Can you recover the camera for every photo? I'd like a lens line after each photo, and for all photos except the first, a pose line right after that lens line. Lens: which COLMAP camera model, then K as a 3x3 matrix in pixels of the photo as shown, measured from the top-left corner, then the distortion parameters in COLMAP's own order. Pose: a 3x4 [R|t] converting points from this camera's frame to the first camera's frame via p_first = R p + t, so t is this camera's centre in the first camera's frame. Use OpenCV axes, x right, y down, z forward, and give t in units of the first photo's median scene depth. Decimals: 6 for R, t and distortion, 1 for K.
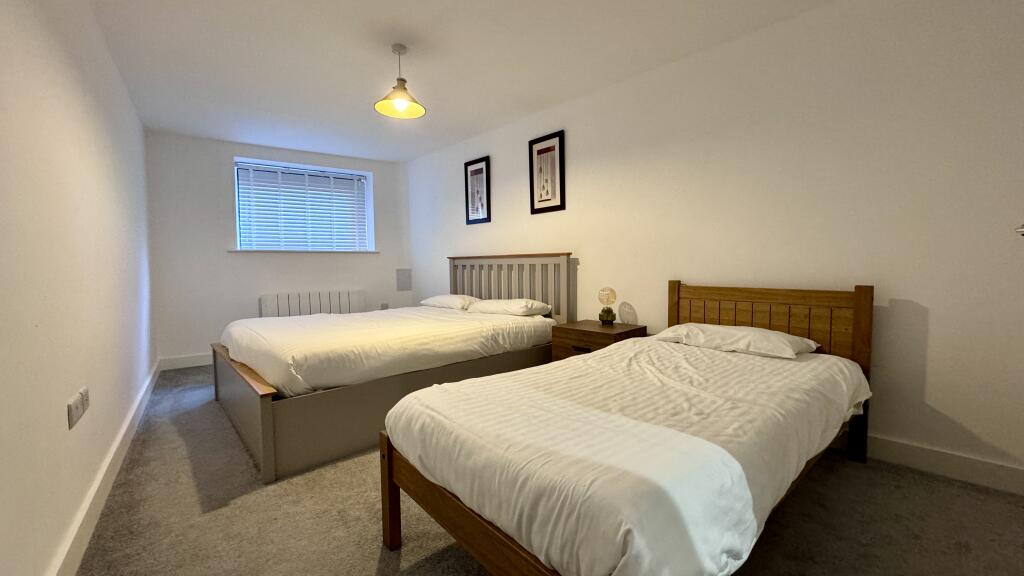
lens RADIAL K [[414.3, 0, 512.0], [0, 414.3, 288.0], [0, 0, 1]] dist [-0.000247, -0.000111]
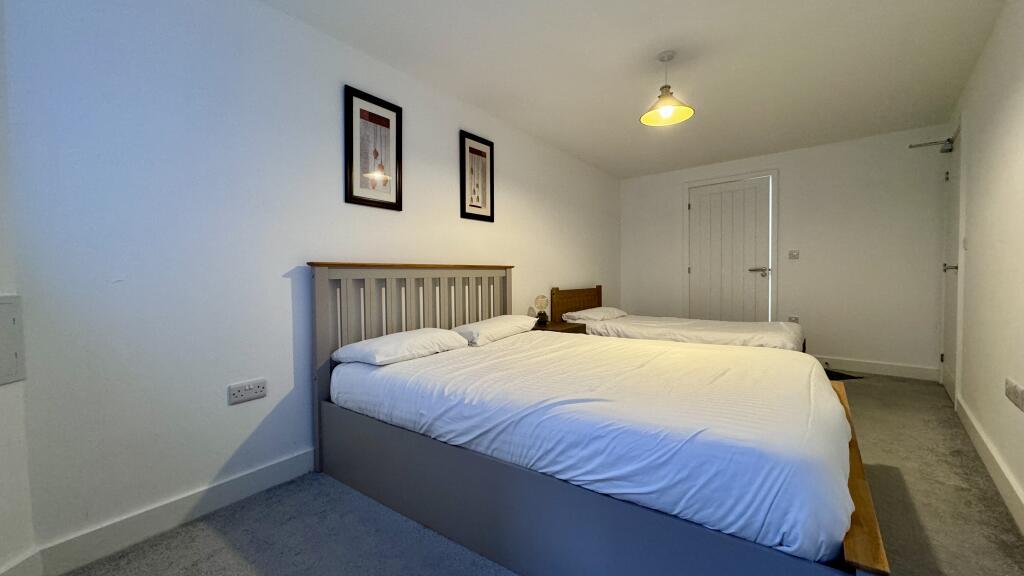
lens RADIAL K [[414.3, 0, 512.0], [0, 414.3, 288.0], [0, 0, 1]] dist [-0.000247, -0.000111]
pose [[-0.197165, -0.013866, 0.980272, -0.817934], [0.070073, 0.997143, 0.028199, -0.054885], [-0.977863, 0.074251, -0.195630, 1.111078]]
